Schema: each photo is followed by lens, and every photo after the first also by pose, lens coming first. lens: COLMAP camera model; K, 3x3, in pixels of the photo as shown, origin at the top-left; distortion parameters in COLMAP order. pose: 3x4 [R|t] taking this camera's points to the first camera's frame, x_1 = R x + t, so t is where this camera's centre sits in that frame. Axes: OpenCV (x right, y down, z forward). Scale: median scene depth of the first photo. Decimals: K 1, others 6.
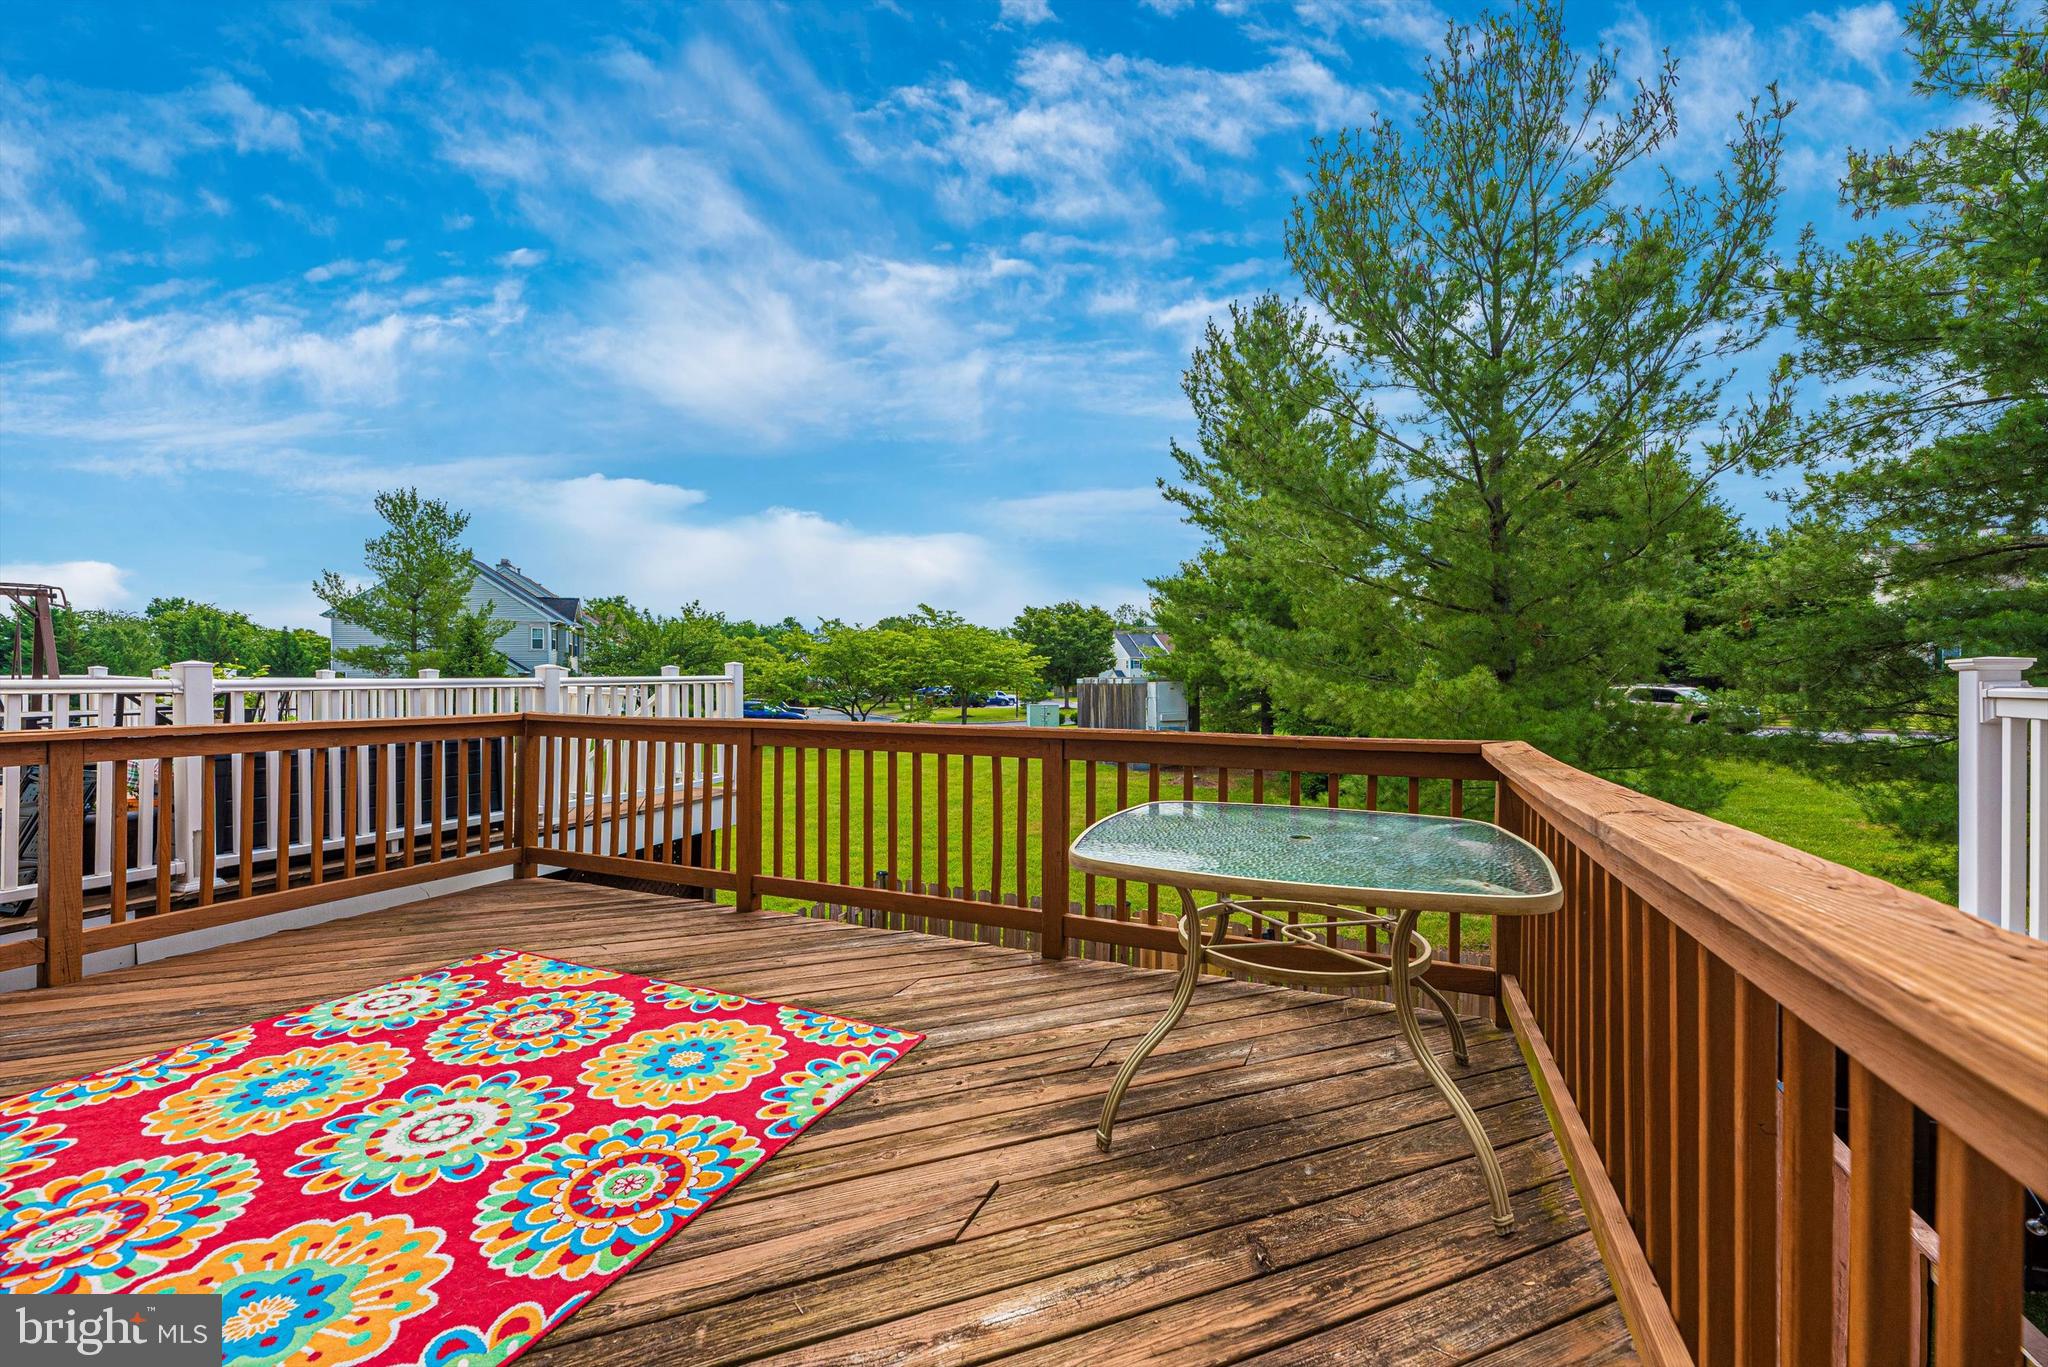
lens RADIAL K [[818.5, 0, 1012.5], [0, 818.5, 677.8], [0, 0, 1]] dist [-0.002857, -0.000378]
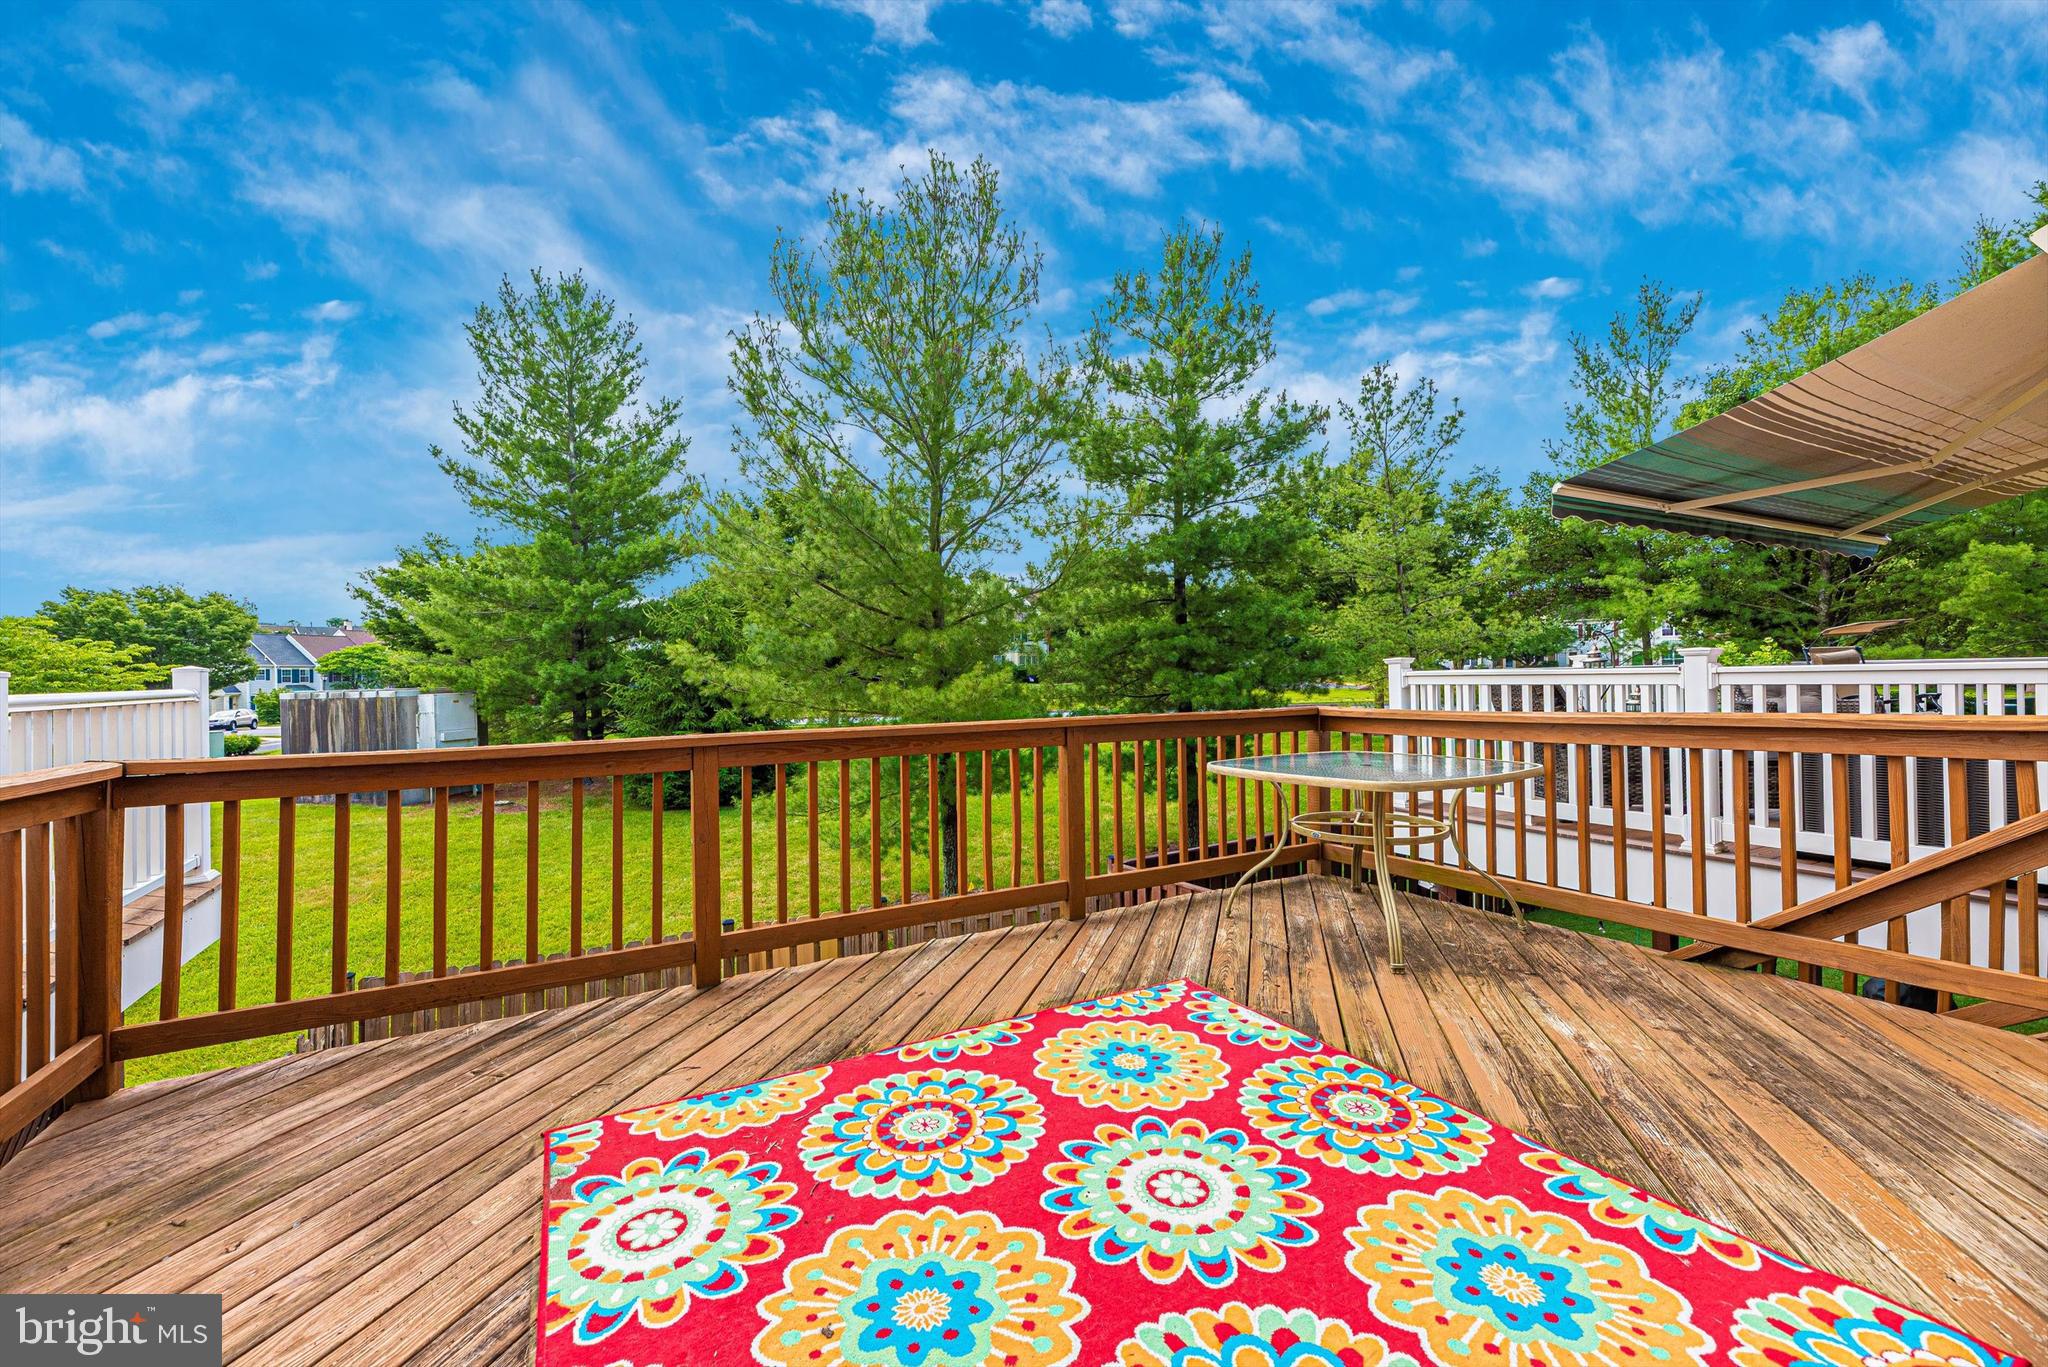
lens RADIAL K [[818.5, 0, 1008.7], [0, 818.5, 675.6], [0, 0, 1]] dist [-0.002857, -0.000378]
pose [[0.620512, -0.012352, 0.784100, -1.209533], [0.021297, 0.999773, -0.001104, 0.002810], [-0.783908, 0.017383, 0.620634, 0.481920]]
